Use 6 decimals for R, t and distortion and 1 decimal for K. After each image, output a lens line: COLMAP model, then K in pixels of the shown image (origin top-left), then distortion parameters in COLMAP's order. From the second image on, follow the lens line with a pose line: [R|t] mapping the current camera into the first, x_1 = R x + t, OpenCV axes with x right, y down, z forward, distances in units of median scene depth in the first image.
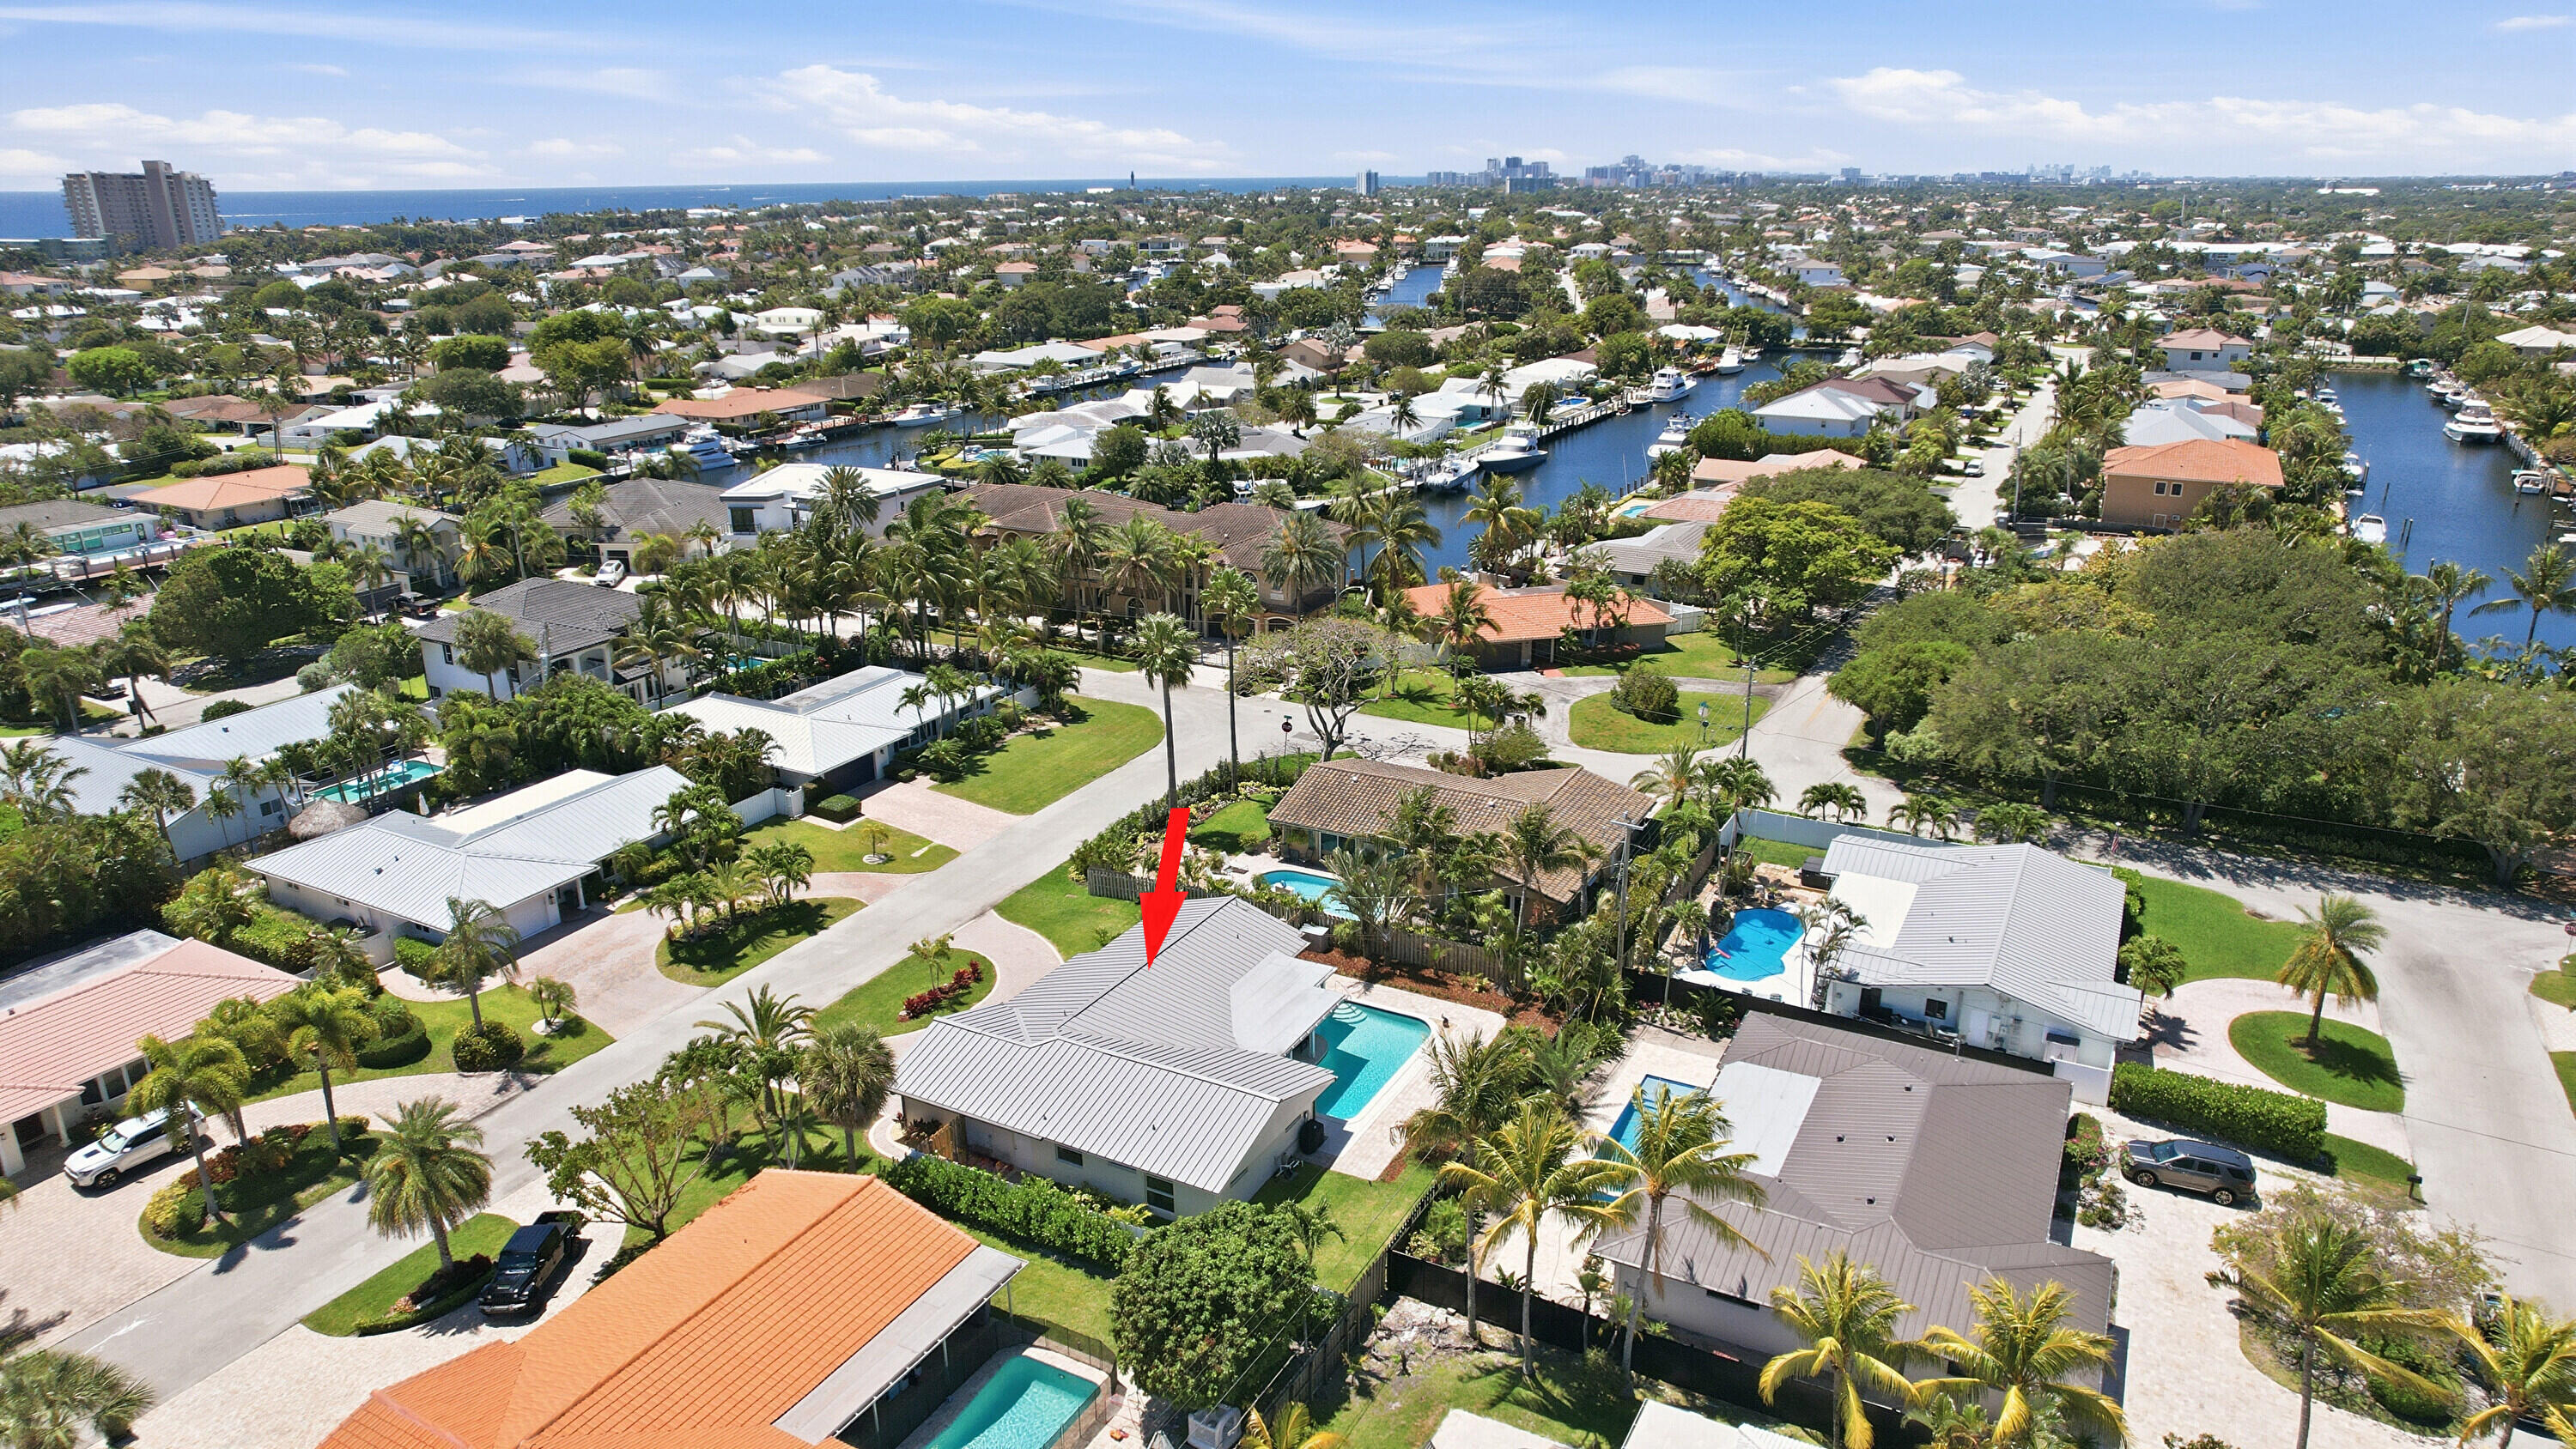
lens RADIAL K [[1641.5, 0, 1299.6], [0, 1641.5, 738.2], [0, 0, 1]] dist [-0.069999, 0.065060]
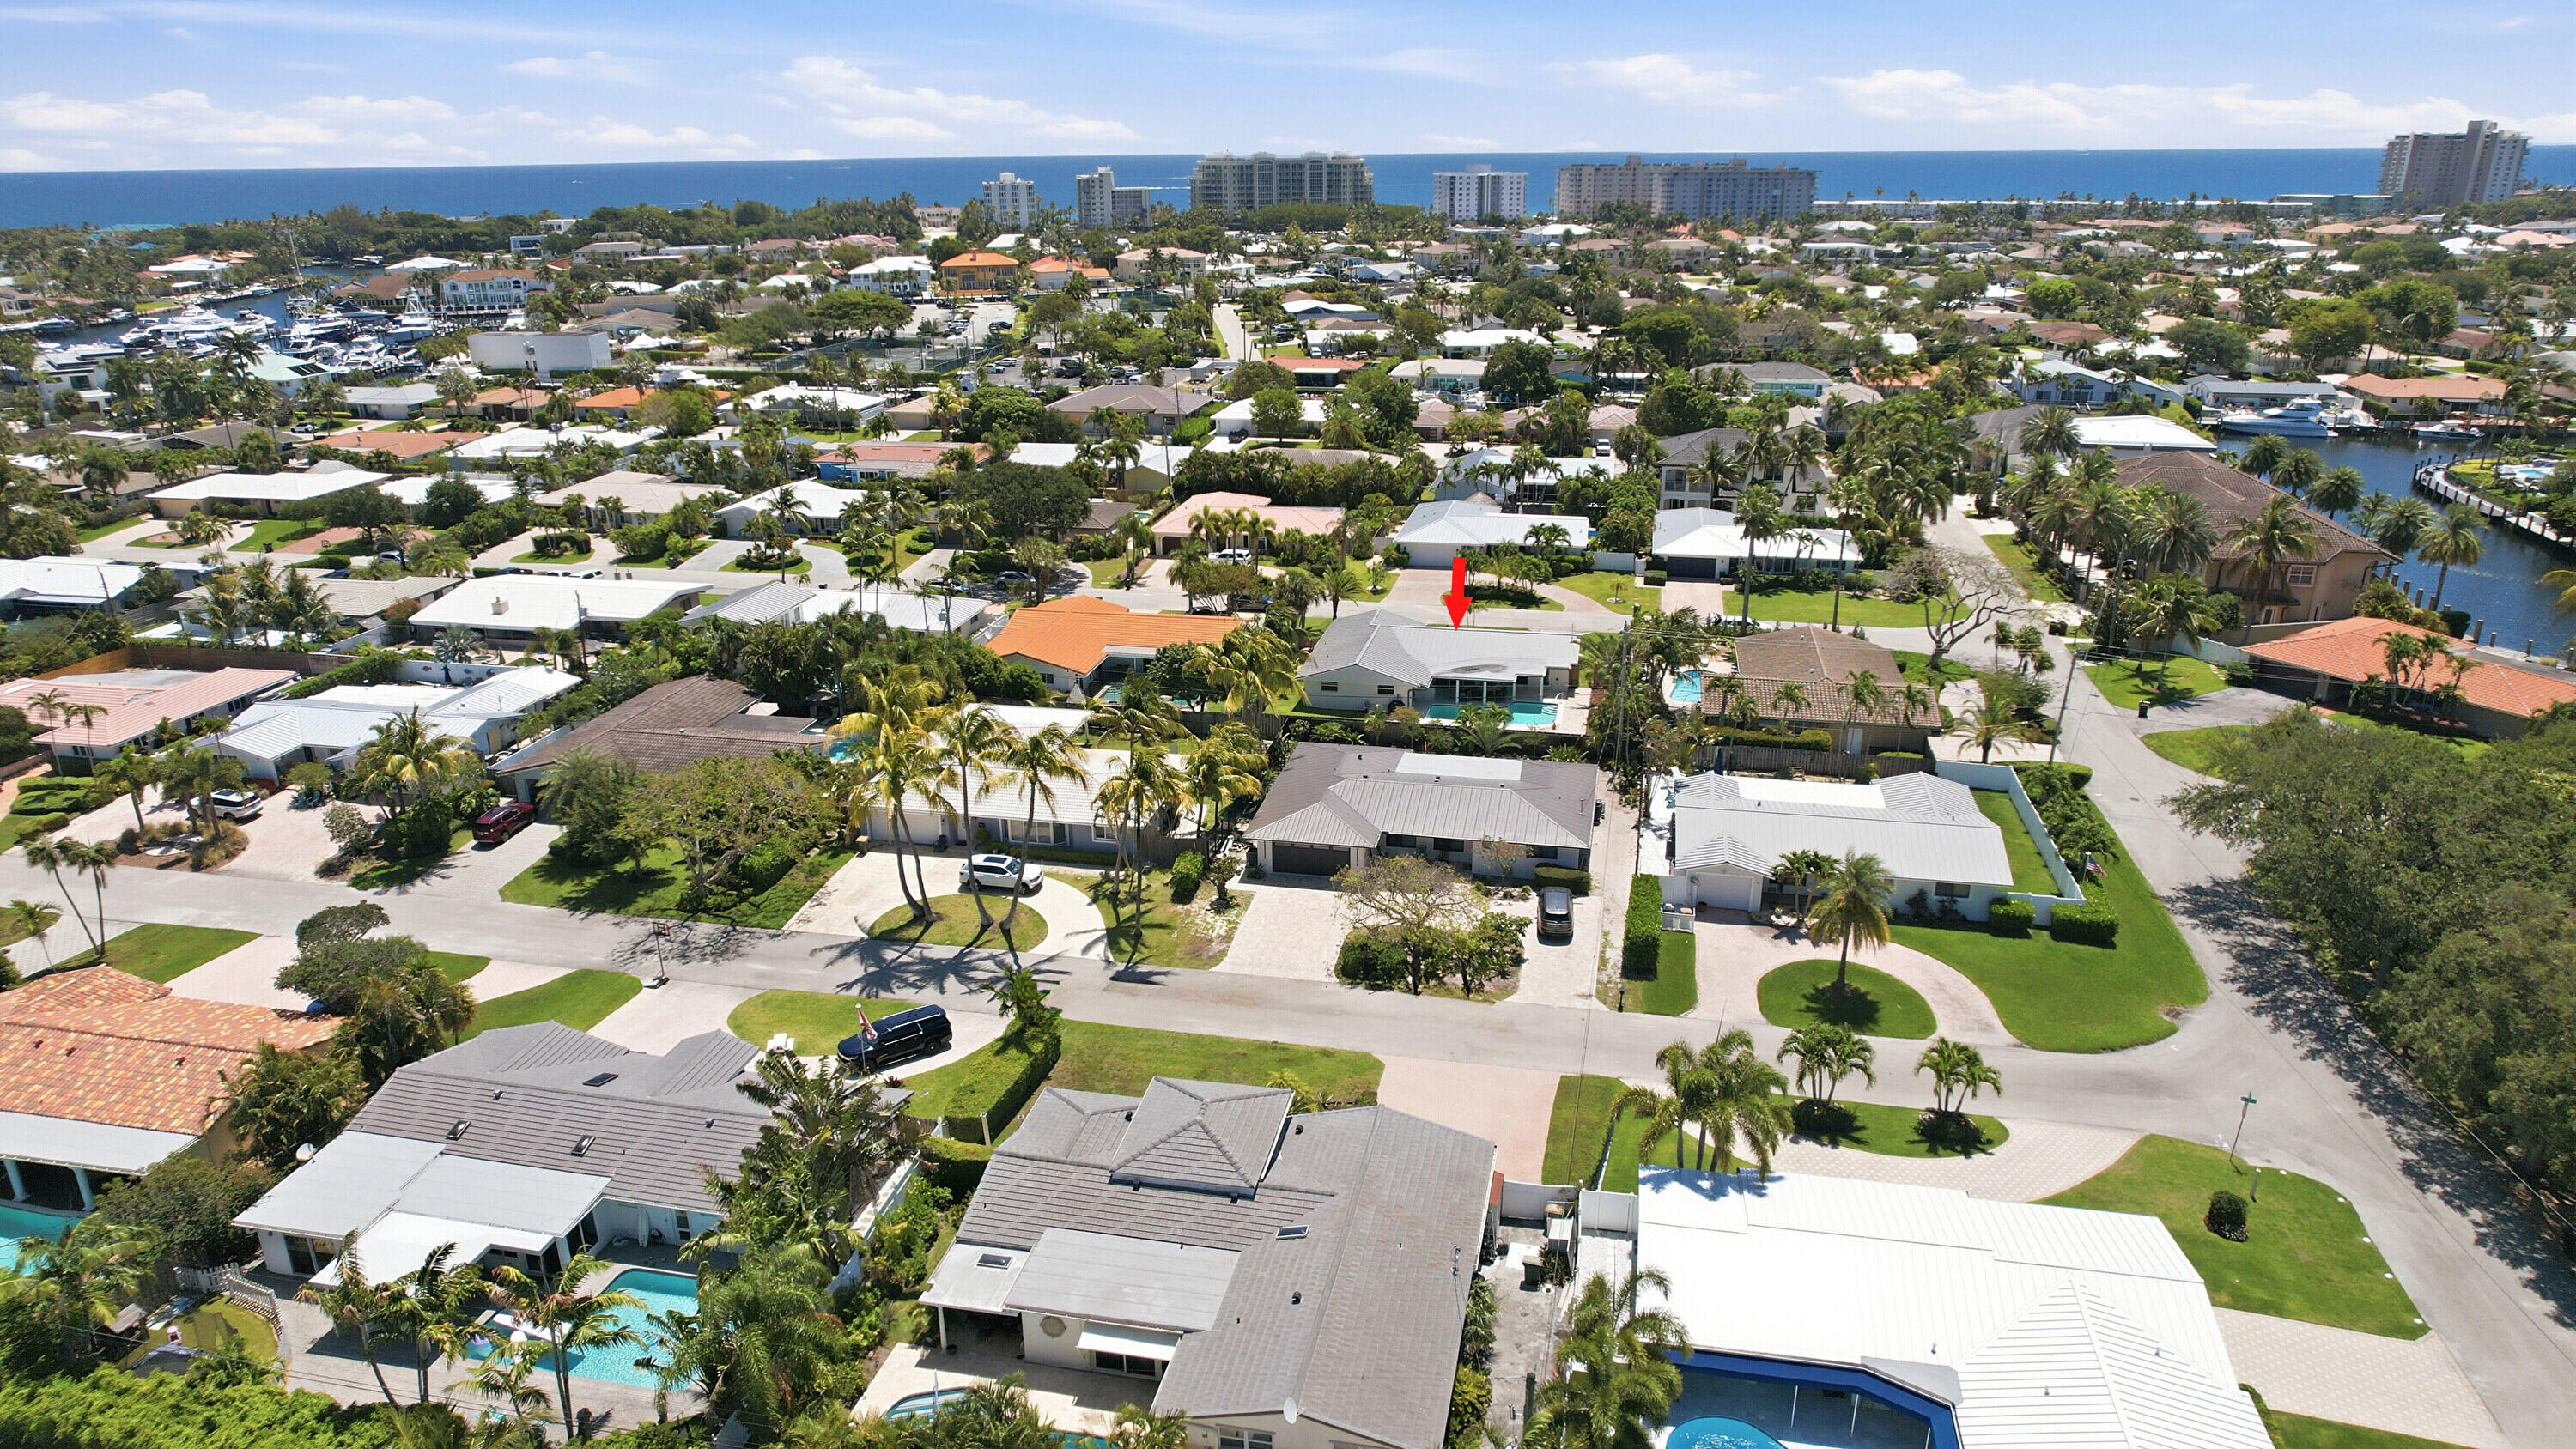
lens RADIAL K [[1641.5, 0, 1299.6], [0, 1641.5, 738.2], [0, 0, 1]] dist [-0.069999, 0.065060]
pose [[0.281707, 0.331825, -0.900296, 0.818924], [-0.308607, 0.919774, 0.242439, -0.068140], [0.908517, 0.209541, 0.361511, 0.125867]]
